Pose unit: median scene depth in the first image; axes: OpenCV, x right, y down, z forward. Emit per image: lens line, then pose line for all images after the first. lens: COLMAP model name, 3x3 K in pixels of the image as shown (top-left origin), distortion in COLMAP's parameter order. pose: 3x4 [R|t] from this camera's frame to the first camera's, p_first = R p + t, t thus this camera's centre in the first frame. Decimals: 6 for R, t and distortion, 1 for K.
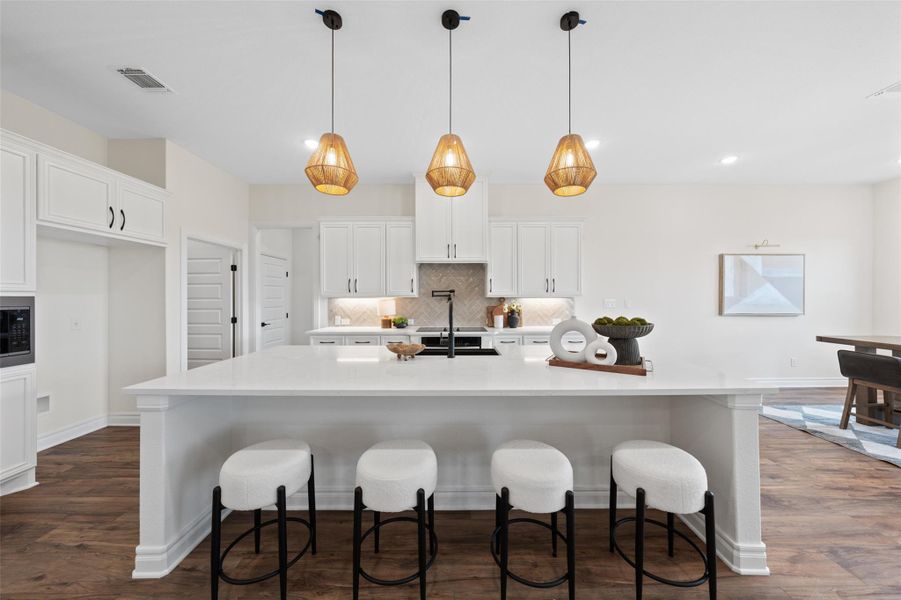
lens RADIAL K [[304.7, 0, 453.1], [0, 304.7, 298.7], [0, 0, 1]] dist [-0.001028, -0.000008]
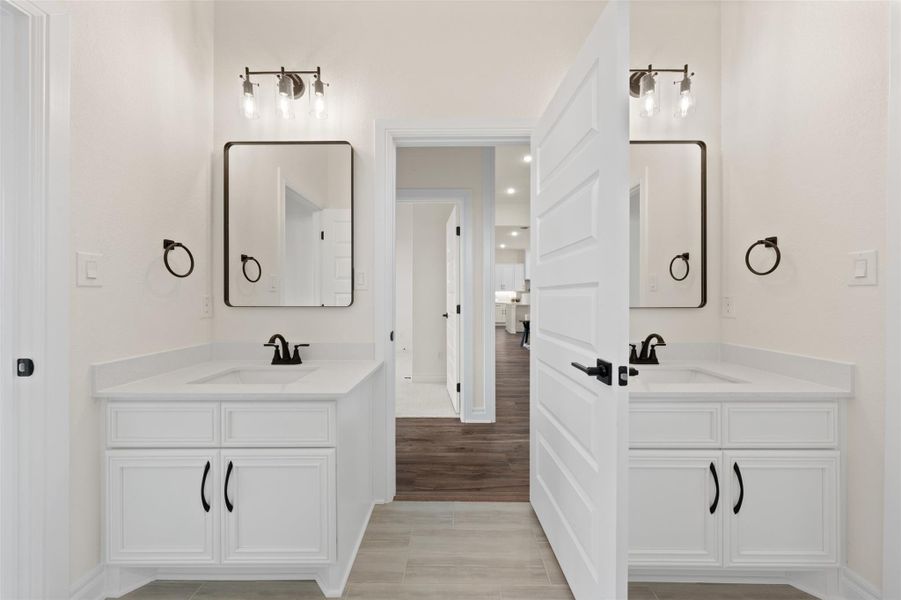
lens RADIAL K [[311.1, 0, 453.4], [0, 311.1, 307.1], [0, 0, 1]] dist [0.000272, -0.000053]
pose [[0.999966, -0.002605, -0.007843, -0.763887], [0.002828, 0.999588, 0.028563, 0.058155], [0.007766, -0.028584, 0.999561, -1.952523]]
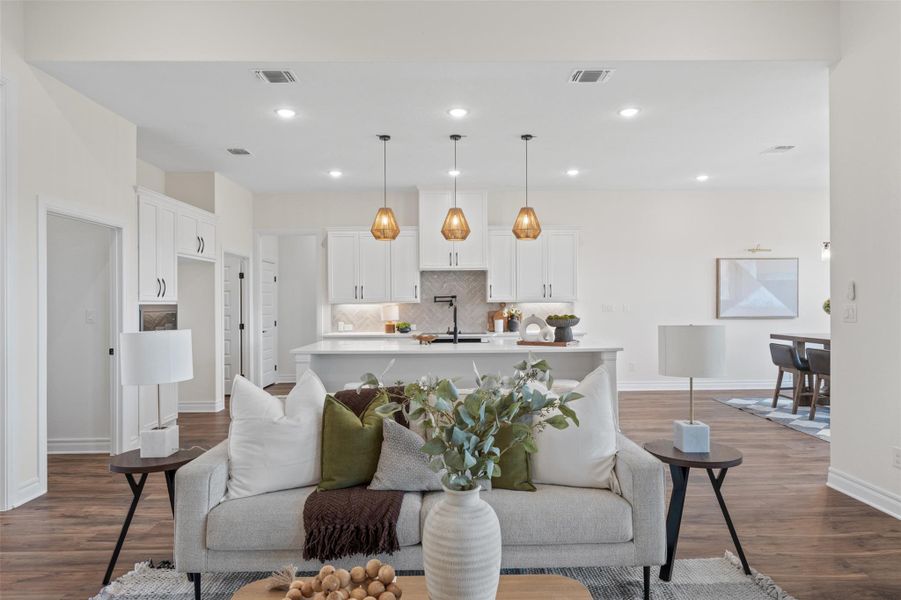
lens RADIAL K [[541.9, 0, 453.2], [0, 541.9, 301.5], [0, 0, 1]] dist [-0.000690, 0.000291]
pose [[0.999929, -0.007202, 0.009442, -0.023048], [0.007250, 0.999961, -0.005068, 0.000868], [-0.009405, 0.005136, 0.999943, -0.840805]]
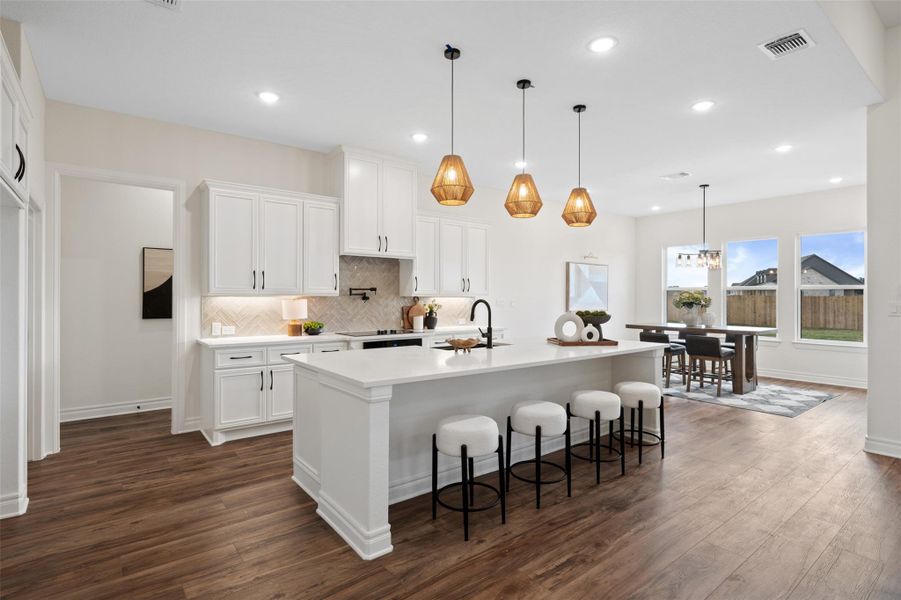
lens RADIAL K [[448.8, 0, 454.3], [0, 448.8, 296.9], [0, 0, 1]] dist [0.000536, 0.000056]
pose [[0.789418, 0.003732, 0.613845, -0.603515], [-0.002498, 0.999993, -0.002867, 0.000439], [-0.613851, 0.000730, 0.789422, -0.143339]]
